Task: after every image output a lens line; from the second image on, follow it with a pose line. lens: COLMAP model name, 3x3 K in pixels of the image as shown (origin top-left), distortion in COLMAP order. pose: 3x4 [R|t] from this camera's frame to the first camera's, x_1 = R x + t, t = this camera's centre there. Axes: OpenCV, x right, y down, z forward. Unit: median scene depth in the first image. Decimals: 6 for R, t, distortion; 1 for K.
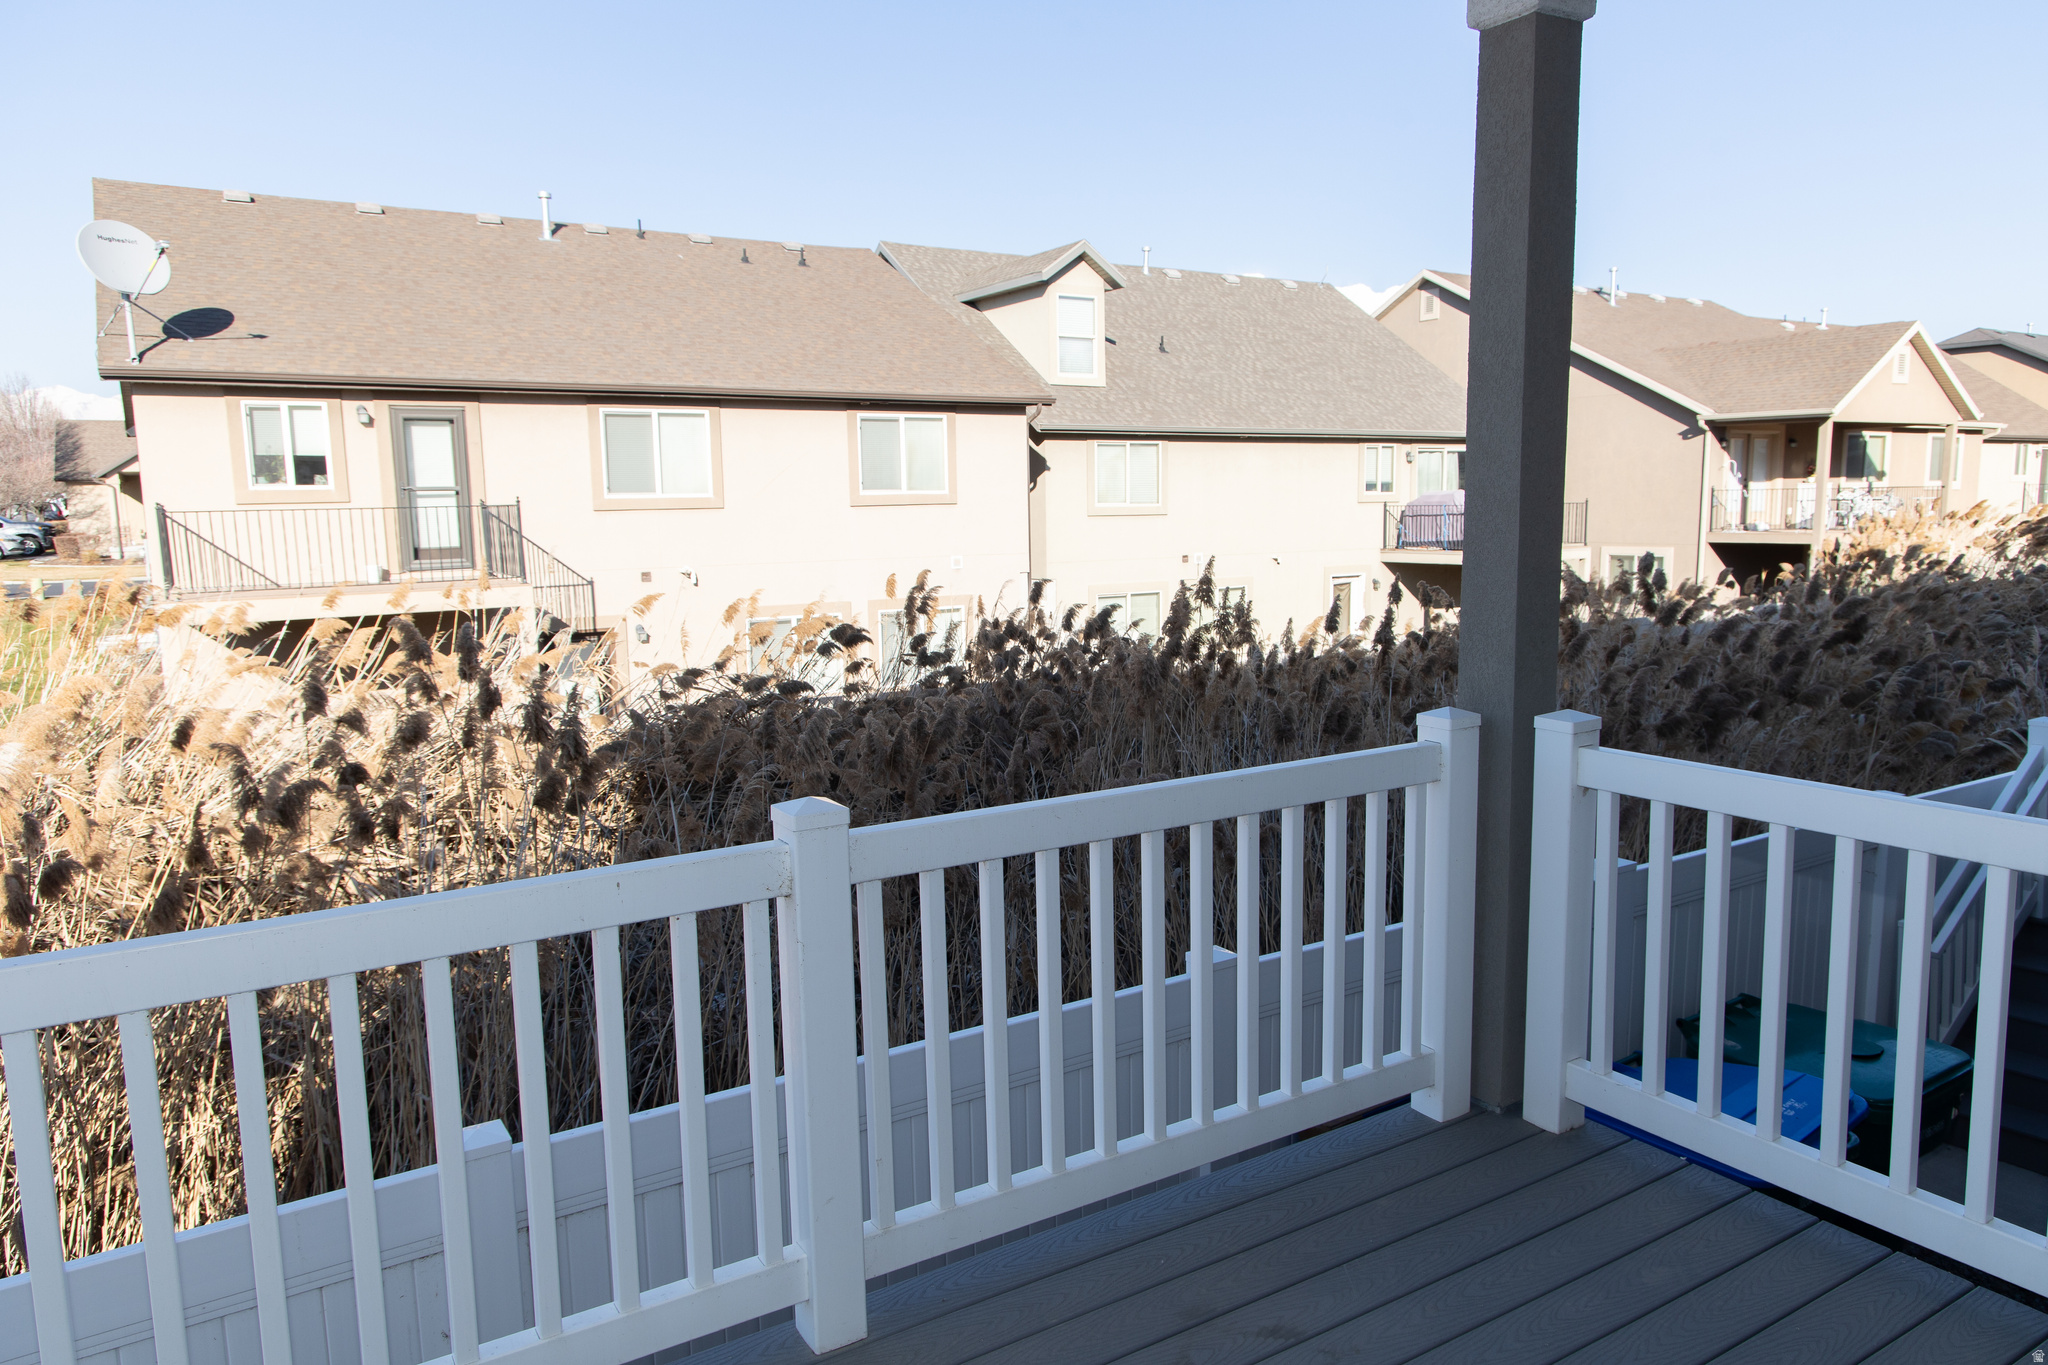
lens RADIAL K [[1368.9, 0, 1033.6], [0, 1368.9, 683.7], [0, 0, 1]] dist [0.002877, -0.001997]
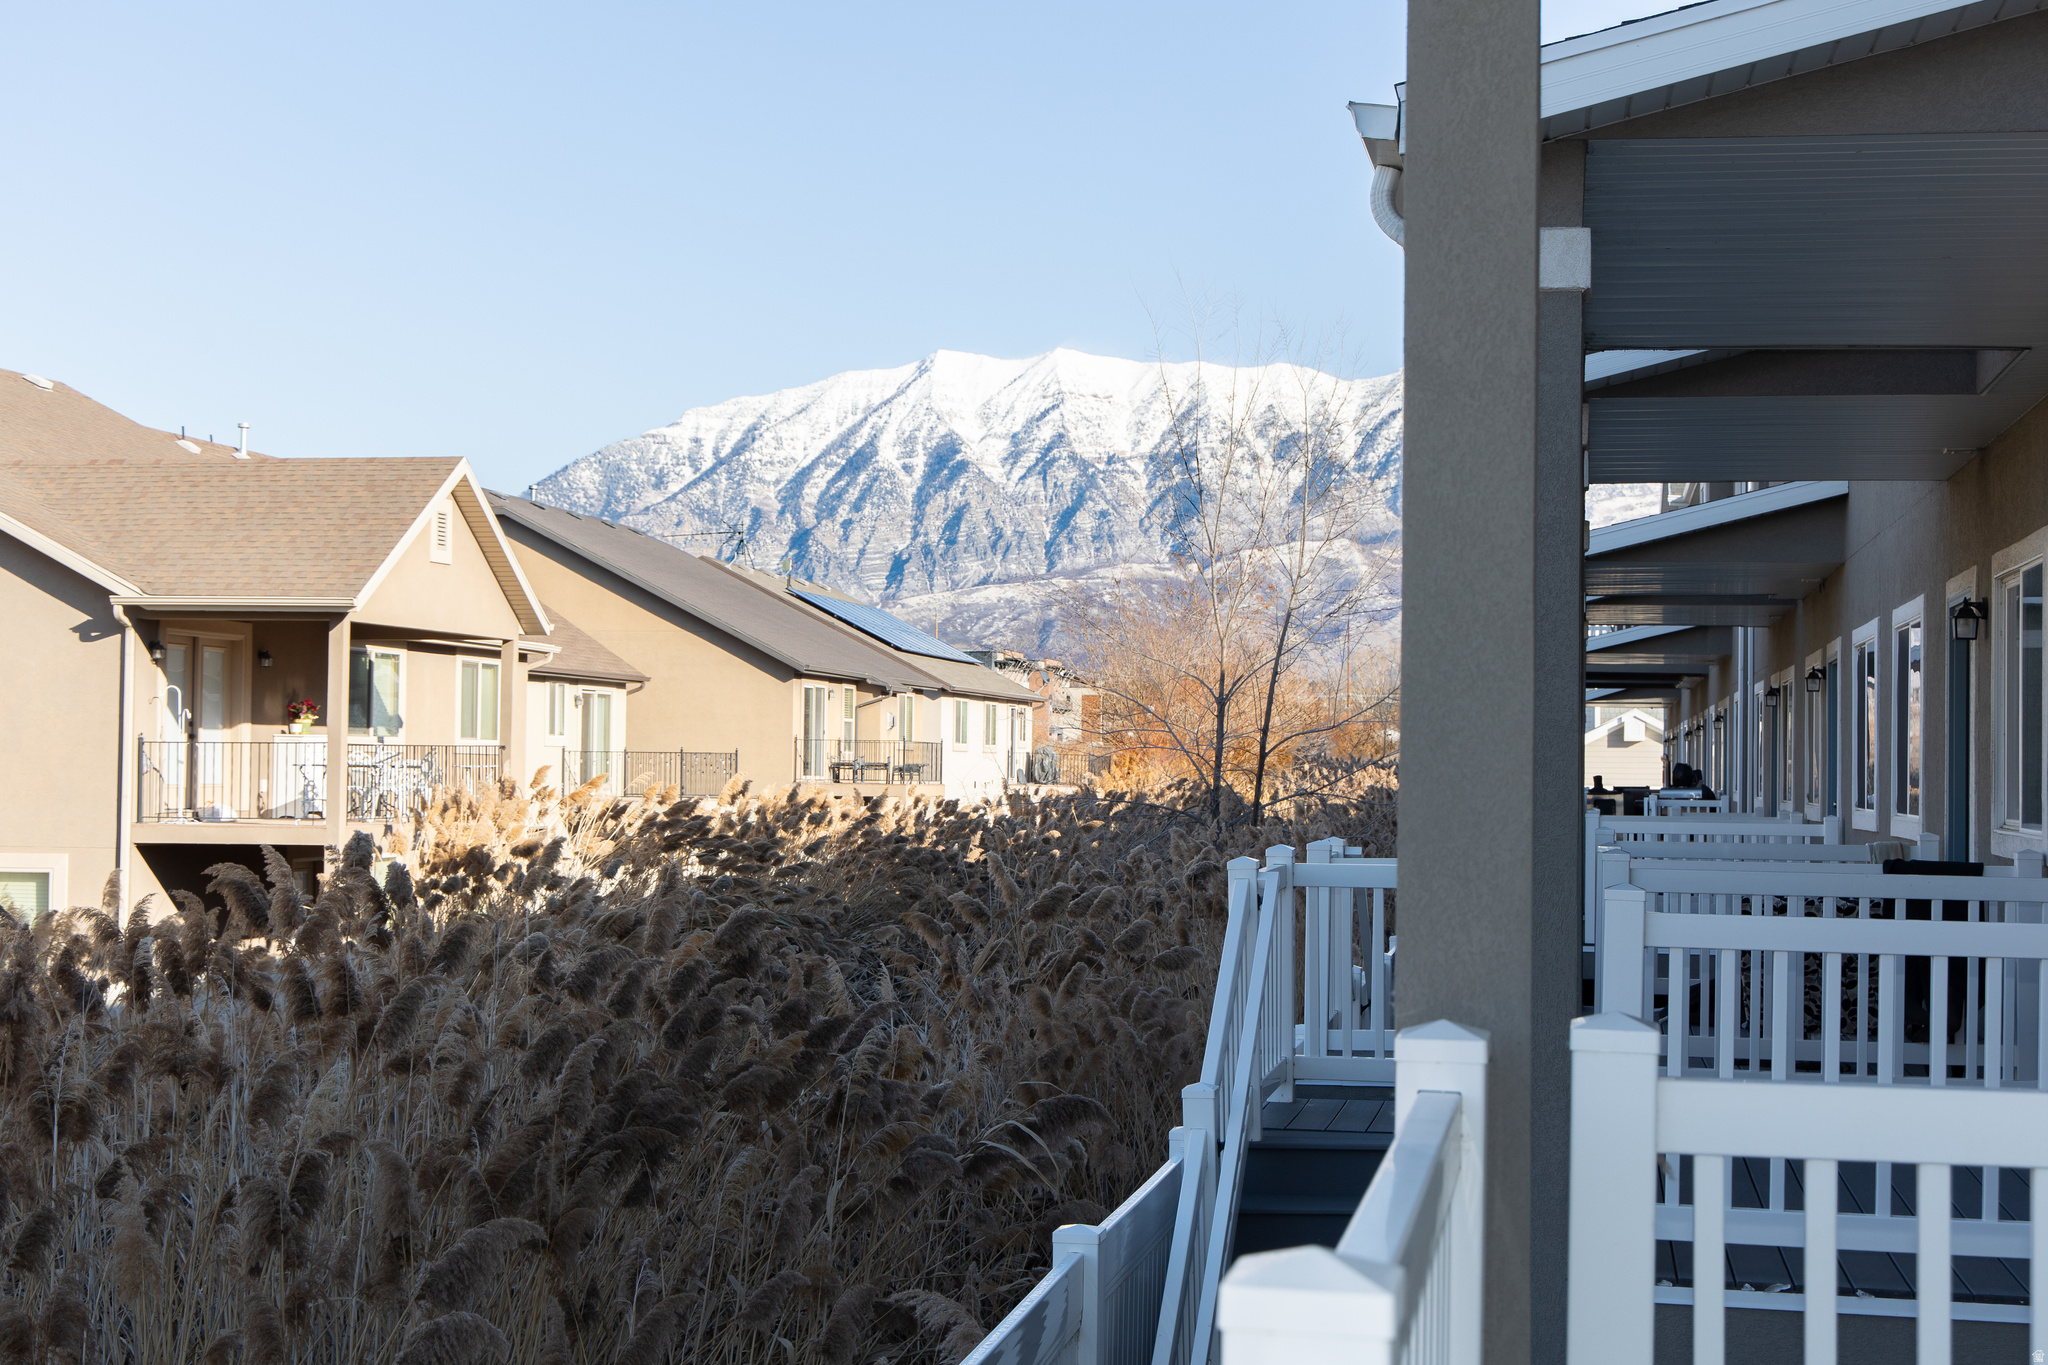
lens RADIAL K [[2860.9, 0, 1024.0], [0, 2860.9, 682.5], [0, 0, 1]] dist [-0.005300, -0.031113]
pose [[0.685314, 0.042481, 0.727008, -0.055051], [0.077336, 0.988407, -0.130656, 0.001889], [-0.724130, 0.145764, 0.674084, 0.037822]]
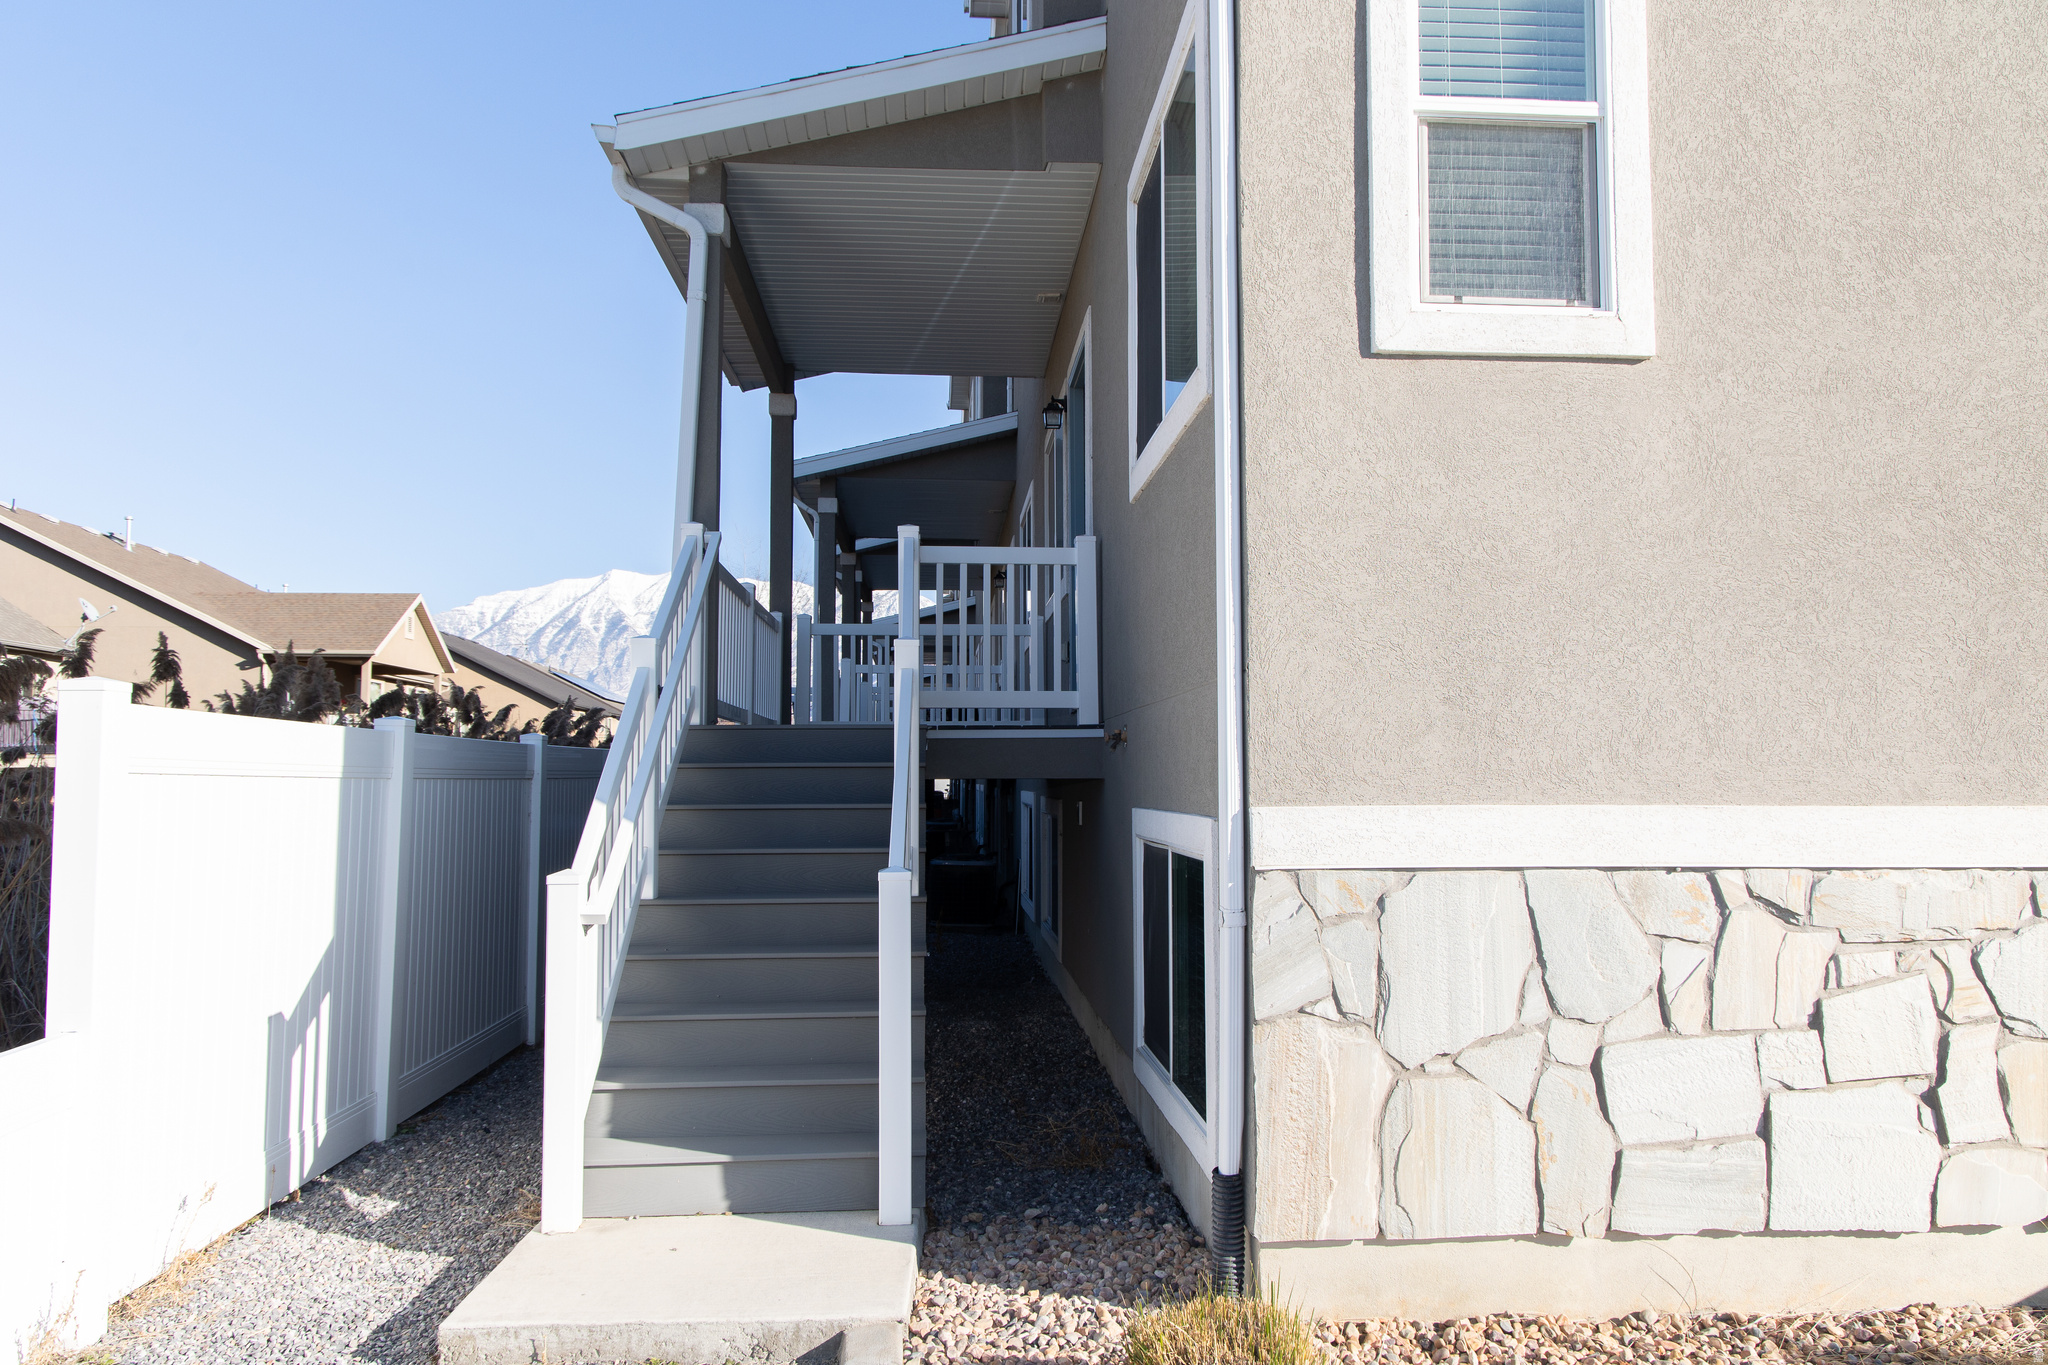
lens RADIAL K [[1399.9, 0, 1029.3], [0, 1399.9, 683.8], [0, 0, 1]] dist [0.005504, 0.002998]
pose [[0.475300, 0.073069, 0.876784, -0.242213], [0.114578, 0.982918, -0.144026, 0.078542], [-0.872331, 0.168916, 0.458809, -0.112781]]
